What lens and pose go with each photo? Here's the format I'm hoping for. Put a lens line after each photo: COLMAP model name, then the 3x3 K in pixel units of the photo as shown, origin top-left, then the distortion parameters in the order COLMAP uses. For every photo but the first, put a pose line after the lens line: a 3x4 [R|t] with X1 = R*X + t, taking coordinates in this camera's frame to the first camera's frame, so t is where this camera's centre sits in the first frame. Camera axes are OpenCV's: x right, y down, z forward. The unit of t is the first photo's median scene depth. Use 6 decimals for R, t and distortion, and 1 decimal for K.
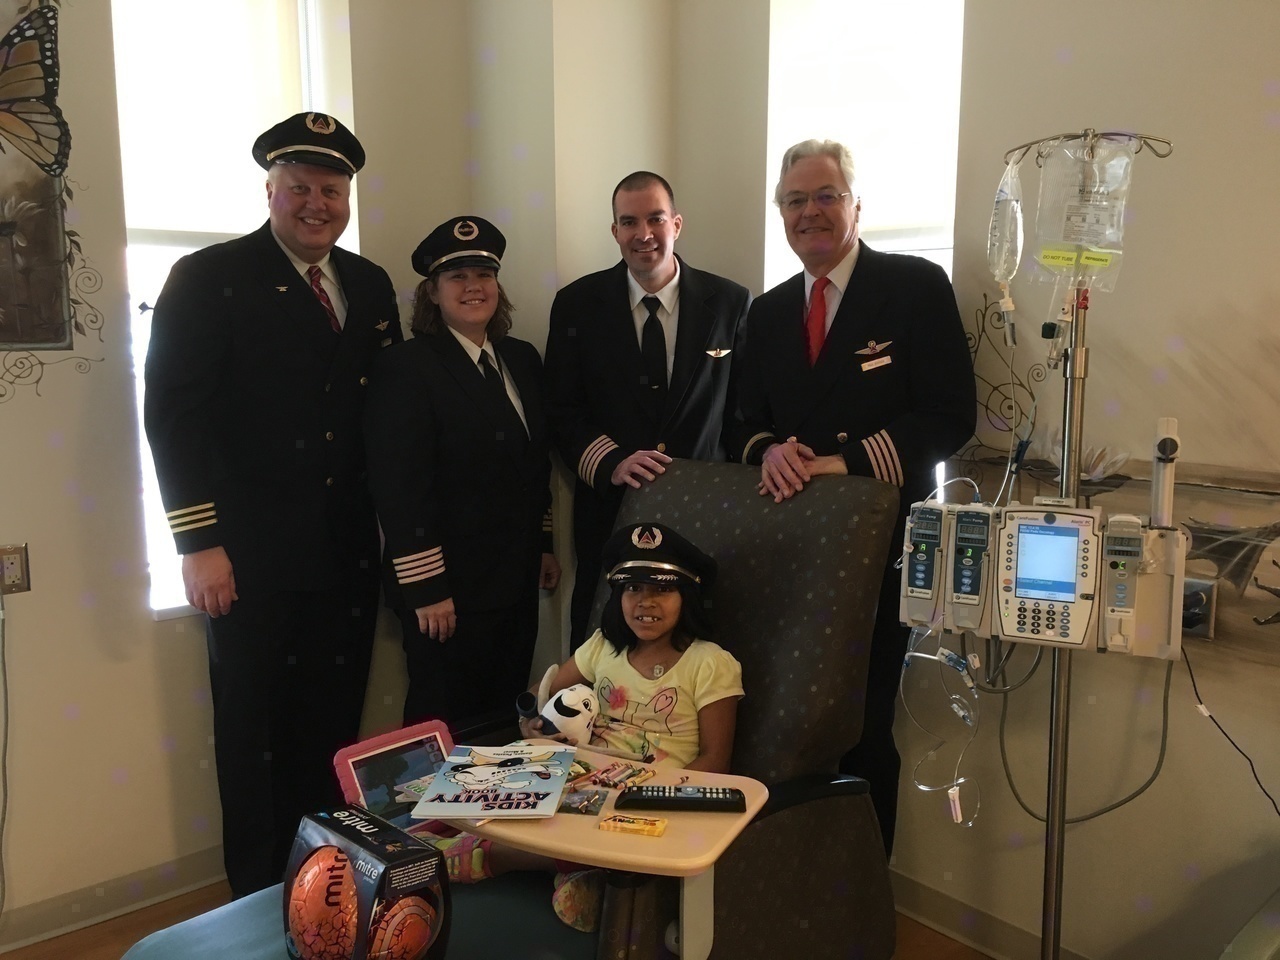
lens RADIAL K [[1118.8, 0, 640.4], [0, 1118.8, 472.8], [0, 0, 1]] dist [0.054371, -0.074624]
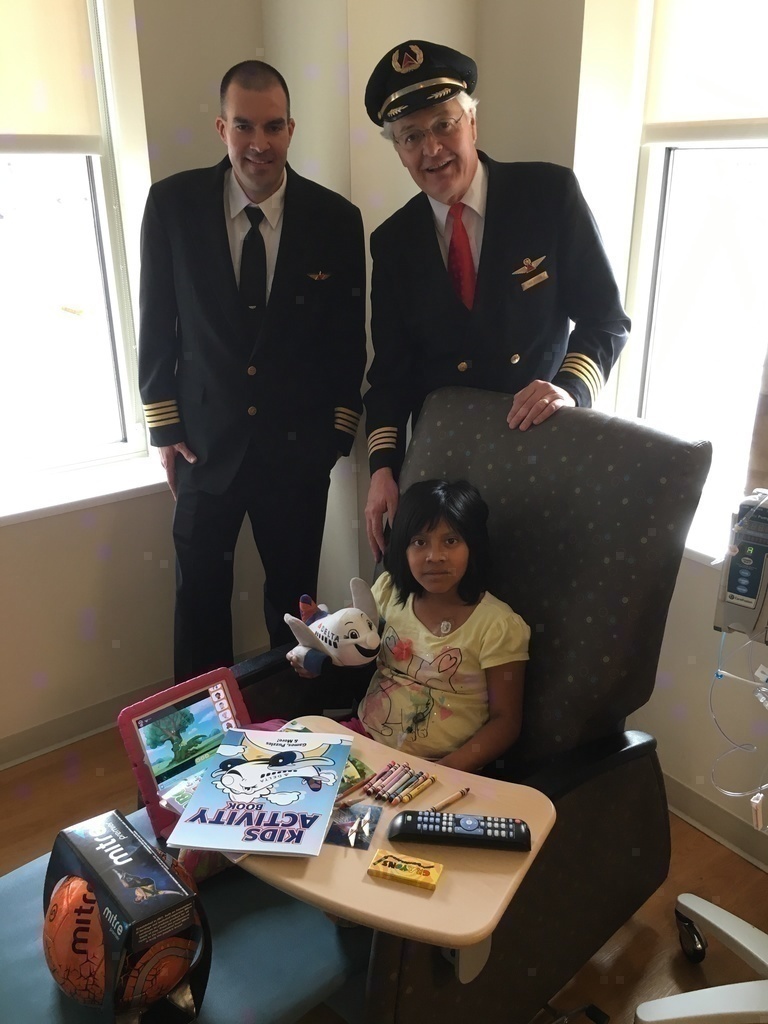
lens RADIAL K [[895.0, 0, 383.8], [0, 895.0, 519.8], [0, 0, 1]] dist [0.054371, -0.074624]
pose [[0.997485, 0.016714, -0.068873, 0.020355], [-0.000599, 0.973747, 0.227633, -0.119380], [0.070870, -0.227019, 0.971308, 0.332233]]
